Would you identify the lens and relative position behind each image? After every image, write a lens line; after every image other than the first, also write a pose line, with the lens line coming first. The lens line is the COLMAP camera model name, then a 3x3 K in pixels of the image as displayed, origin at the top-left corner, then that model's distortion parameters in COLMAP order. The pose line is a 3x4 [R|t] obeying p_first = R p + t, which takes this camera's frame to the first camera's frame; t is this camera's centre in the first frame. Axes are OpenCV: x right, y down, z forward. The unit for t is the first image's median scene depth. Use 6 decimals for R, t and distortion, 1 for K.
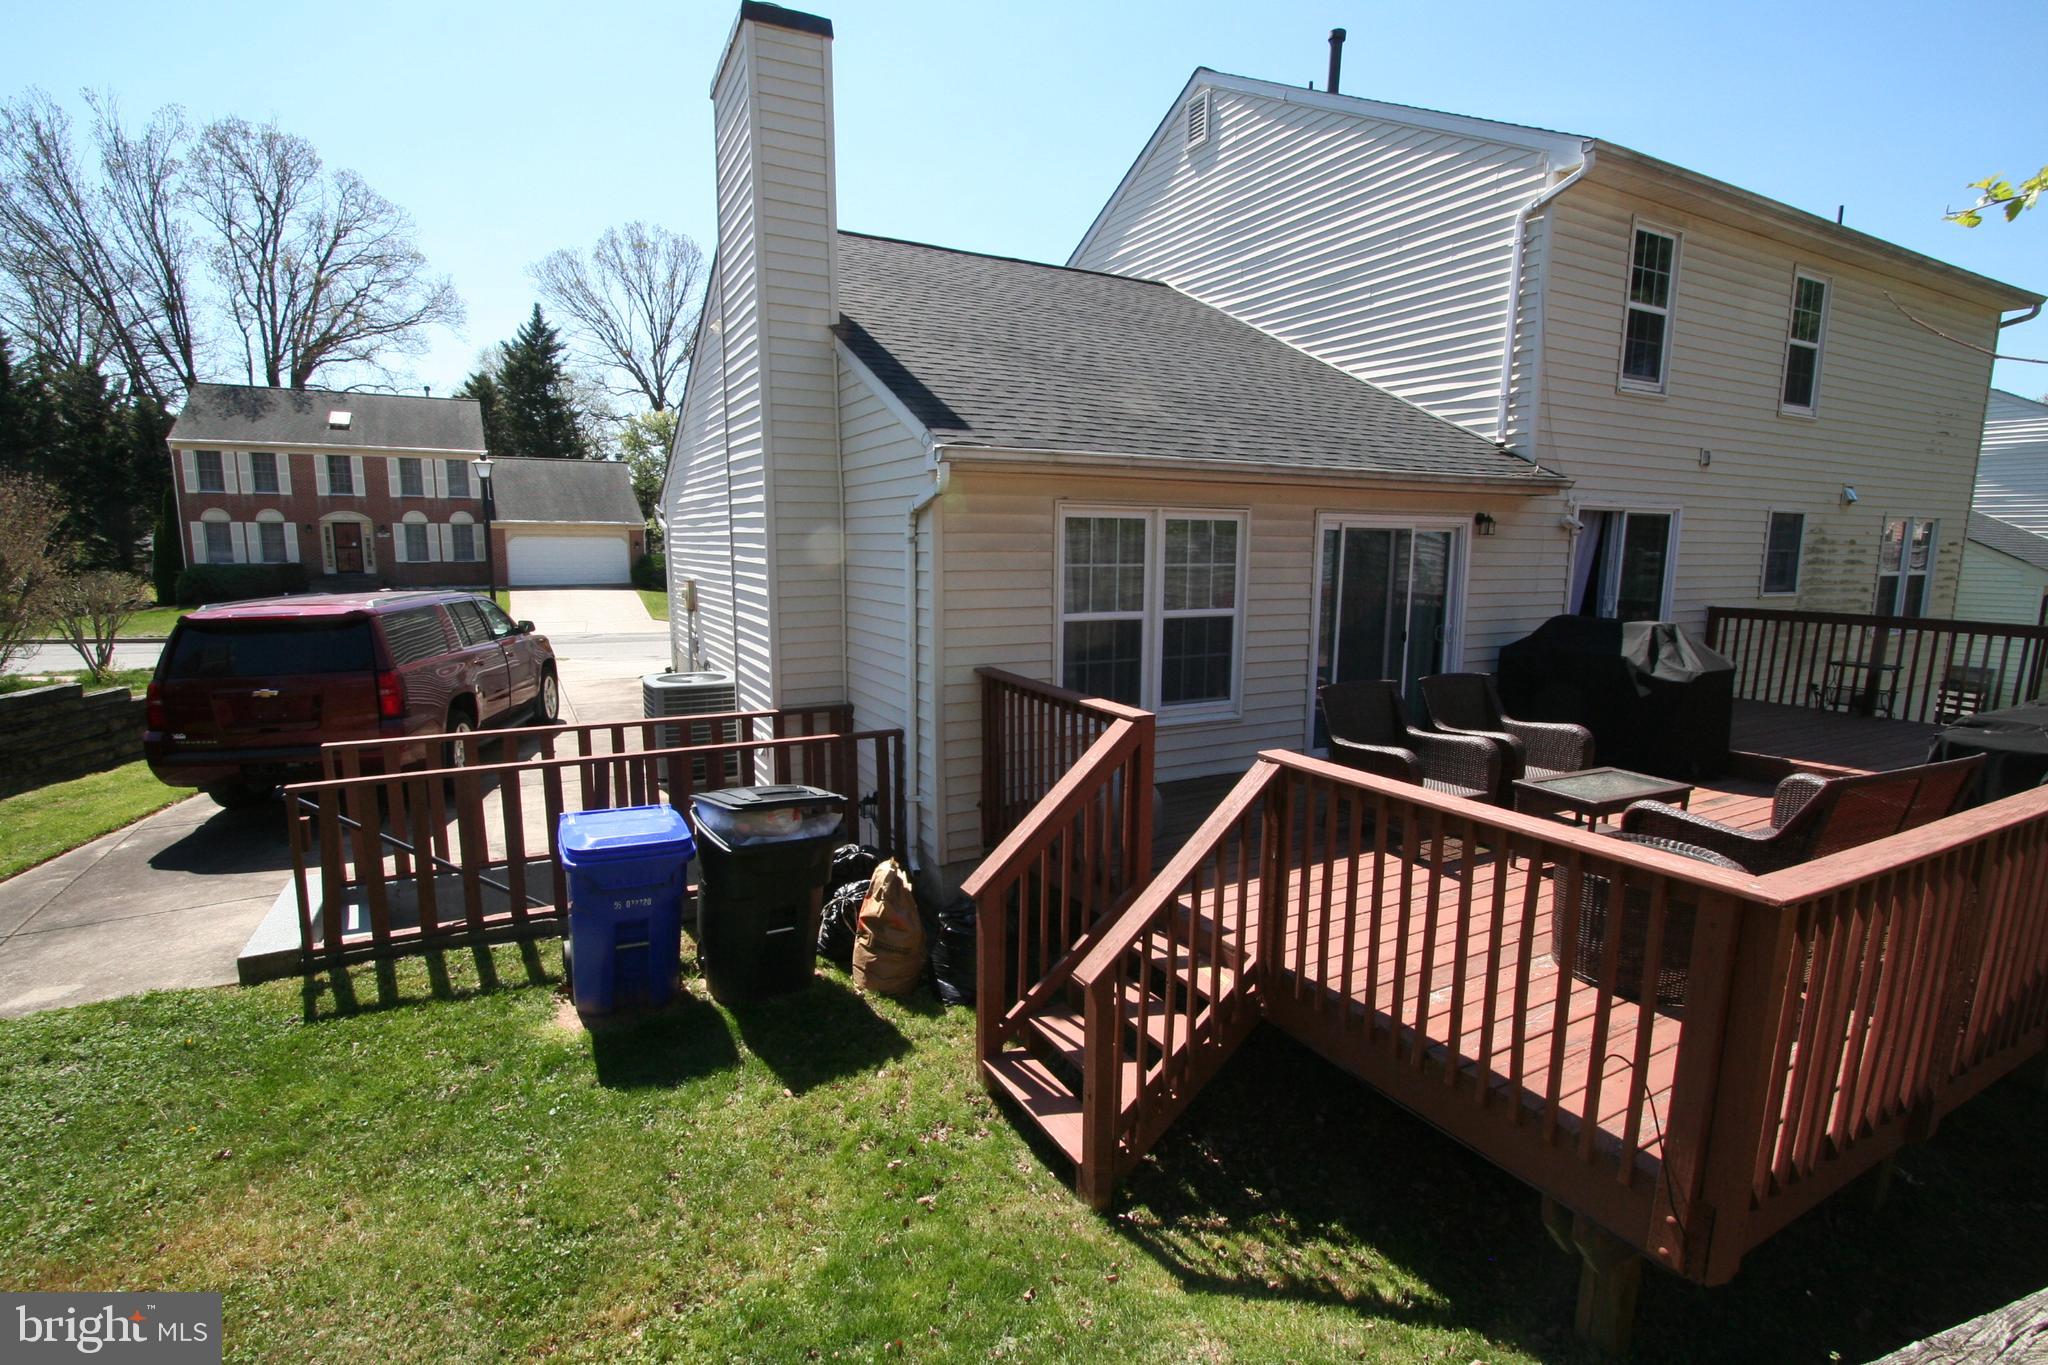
lens RADIAL K [[953.1, 0, 1014.4], [0, 953.1, 687.1], [0, 0, 1]] dist [-0.016728, 0.002272]
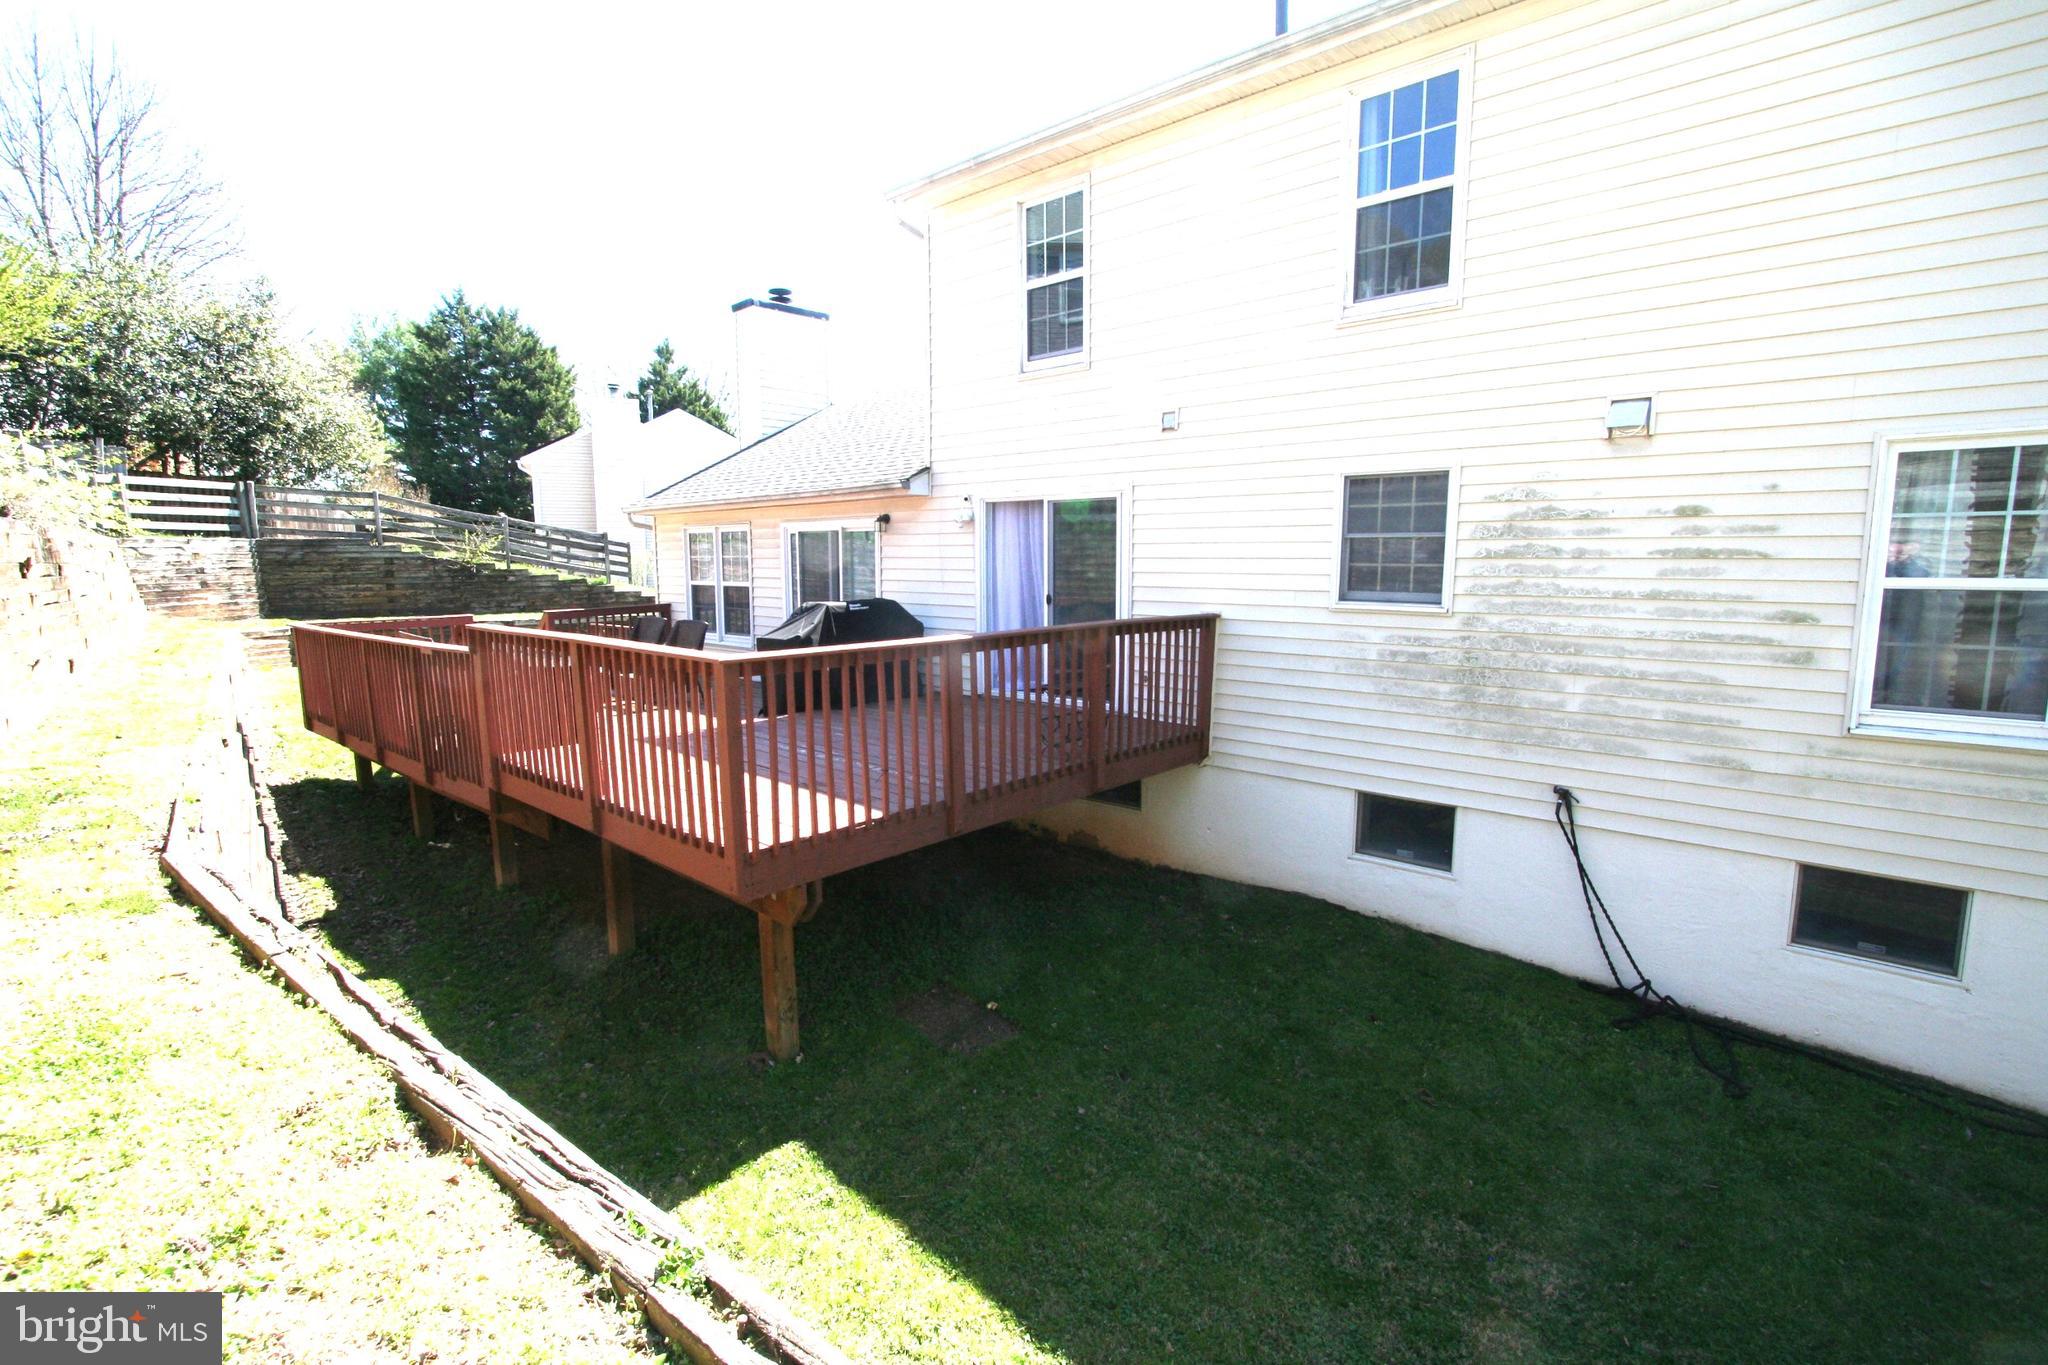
lens RADIAL K [[953.1, 0, 1014.4], [0, 953.1, 687.1], [0, 0, 1]] dist [-0.016728, 0.002272]
pose [[0.342273, 0.117792, -0.932188, 1.620116], [-0.140649, 0.987356, 0.073120, -0.072124], [0.929014, 0.106084, 0.354512, 0.699394]]
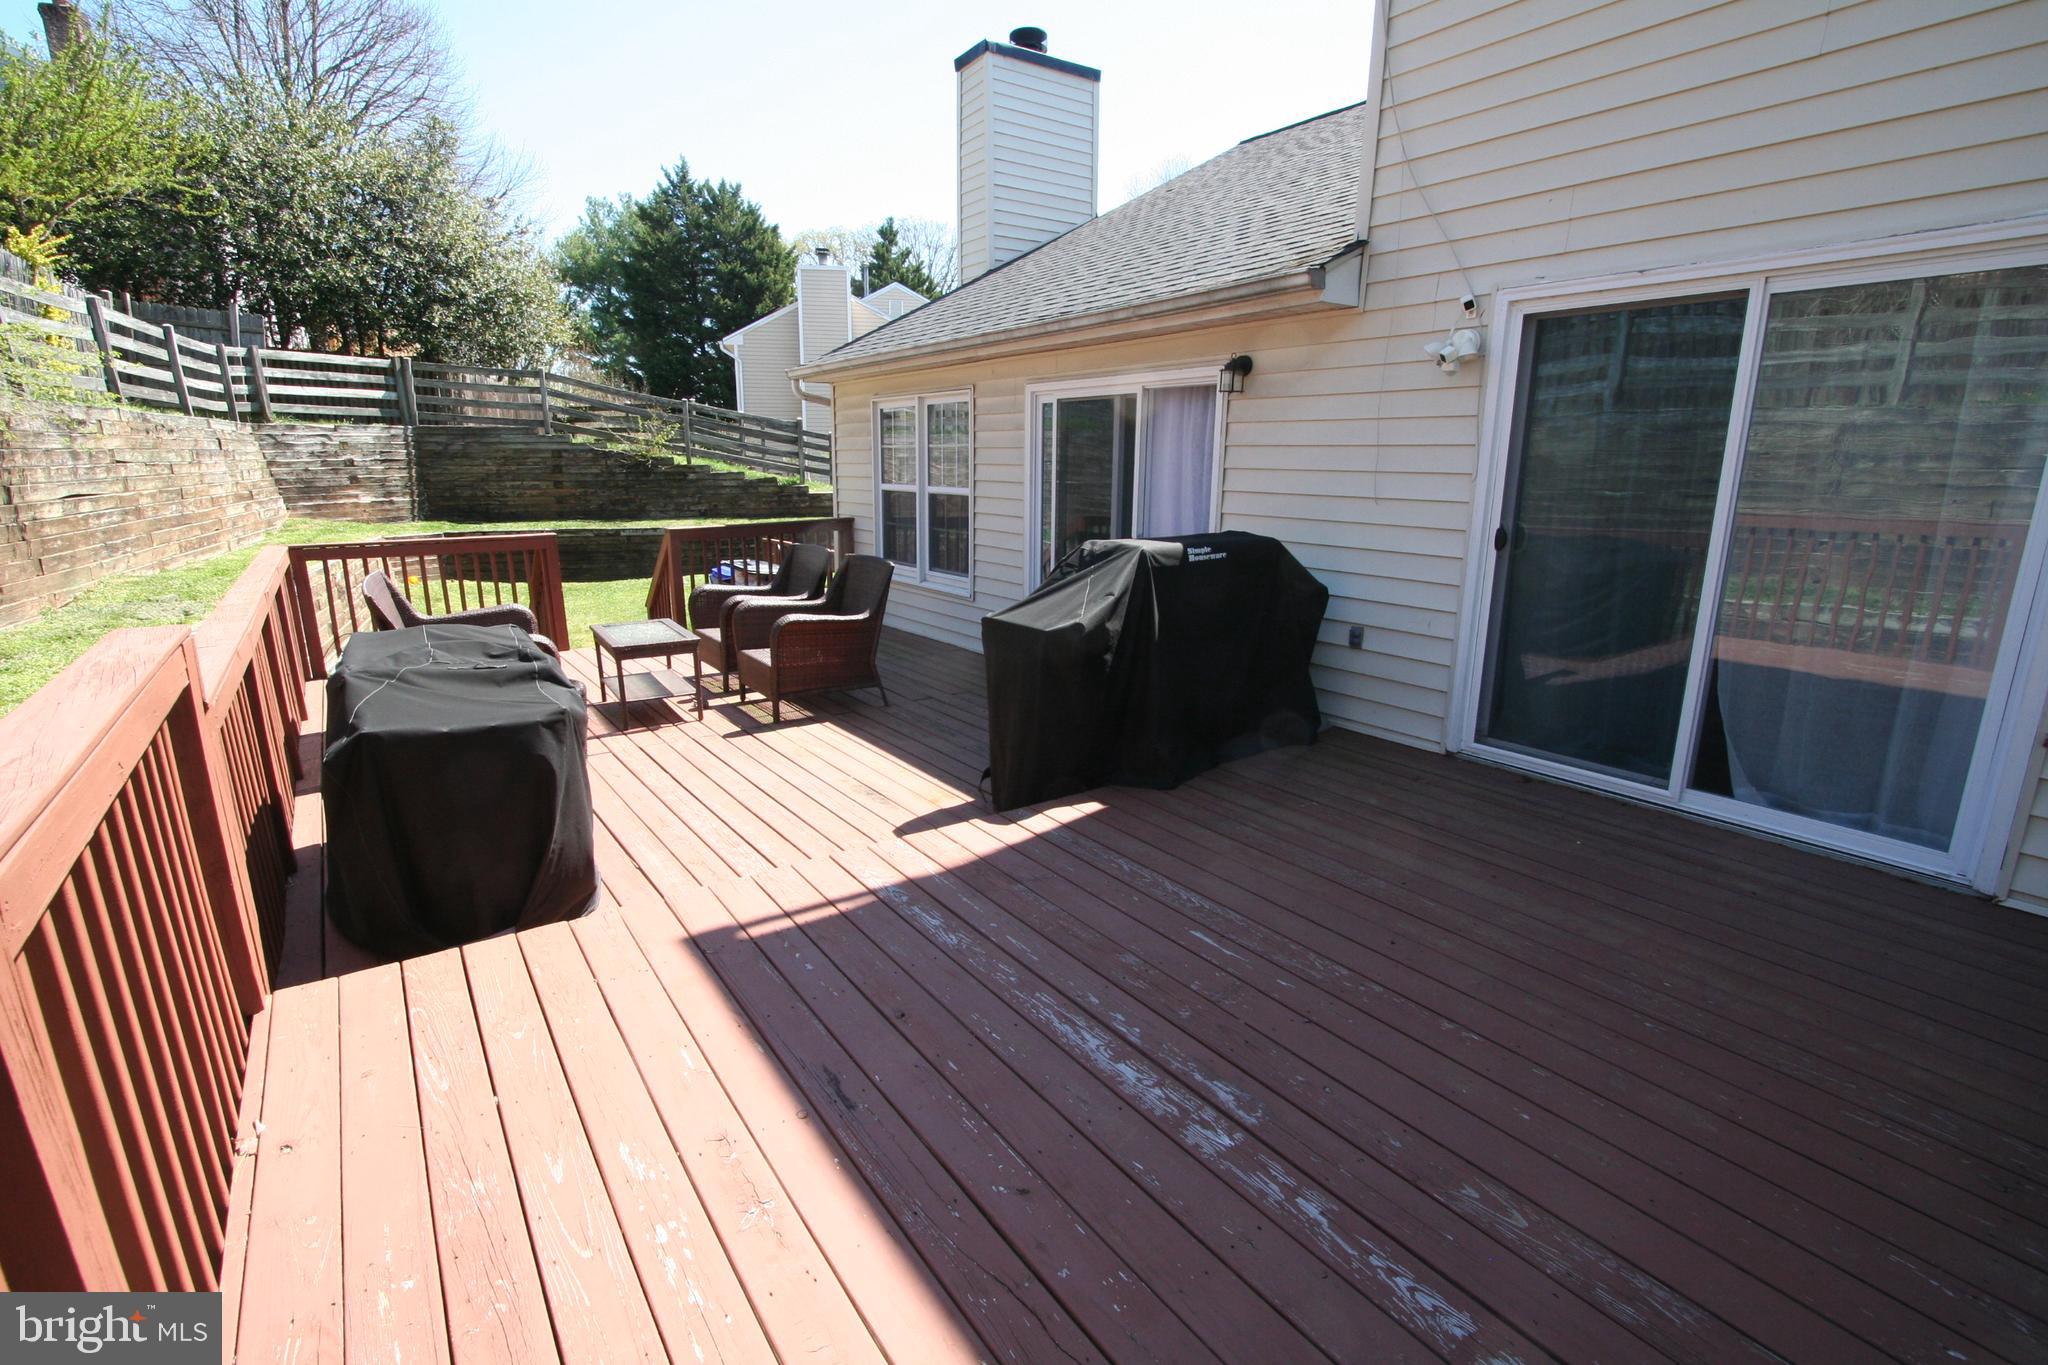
lens RADIAL K [[953.1, 0, 1014.4], [0, 953.1, 687.1], [0, 0, 1]] dist [-0.016728, 0.002272]
pose [[0.127011, 0.225177, -0.966004, 1.038877], [-0.157937, 0.966057, 0.204423, -0.076295], [0.979247, 0.126604, 0.158263, 0.743560]]
